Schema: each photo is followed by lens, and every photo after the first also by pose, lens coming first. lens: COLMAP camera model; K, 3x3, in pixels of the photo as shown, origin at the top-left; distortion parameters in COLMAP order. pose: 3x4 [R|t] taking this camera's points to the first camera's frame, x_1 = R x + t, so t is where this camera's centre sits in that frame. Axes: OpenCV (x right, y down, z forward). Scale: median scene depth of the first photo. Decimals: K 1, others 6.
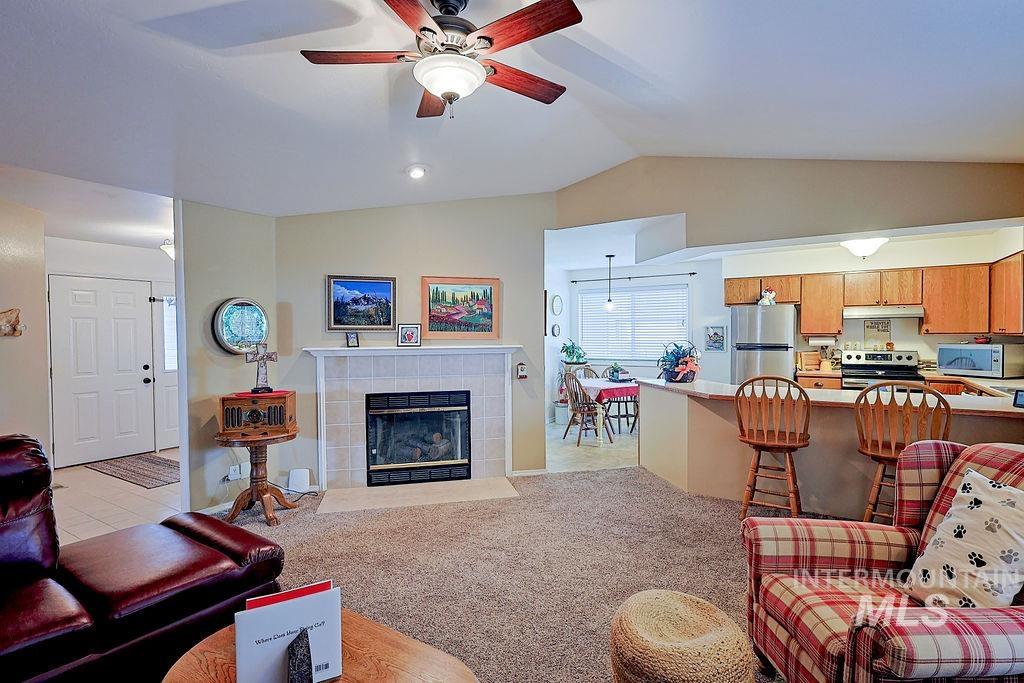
lens RADIAL K [[499.3, 0, 512.0], [0, 499.3, 341.5], [0, 0, 1]] dist [0.001316, 0.001275]
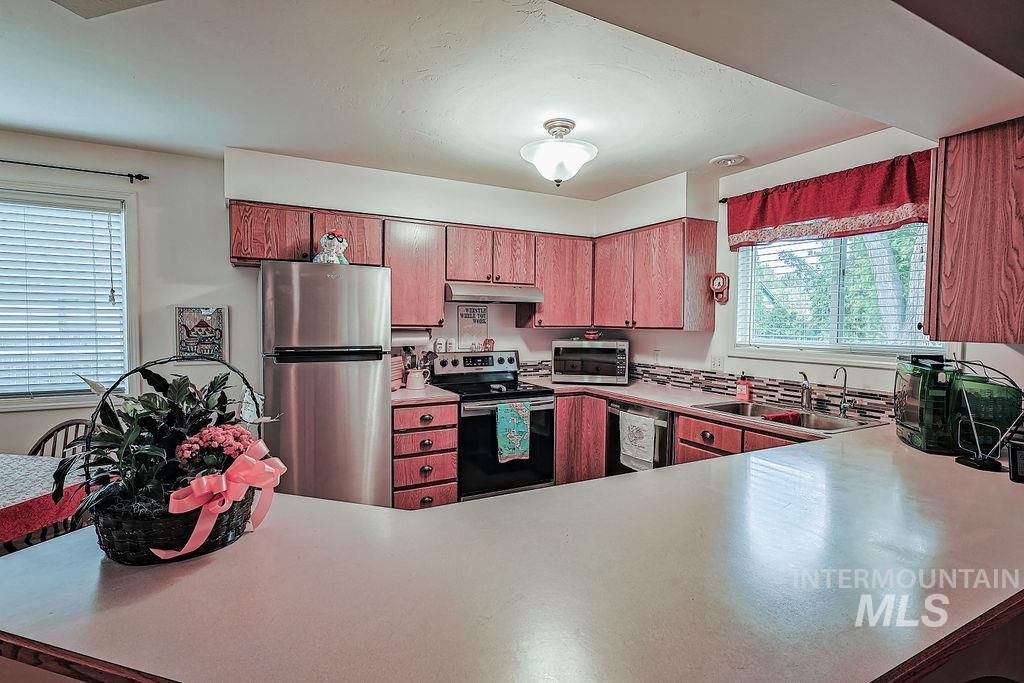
lens RADIAL K [[499.3, 0, 512.0], [0, 499.3, 341.5], [0, 0, 1]] dist [0.001316, 0.001275]
pose [[0.489143, -0.026106, 0.871813, 0.181107], [0.002084, 0.999584, 0.028763, -0.014033], [-0.872201, -0.012253, 0.488994, 0.646295]]
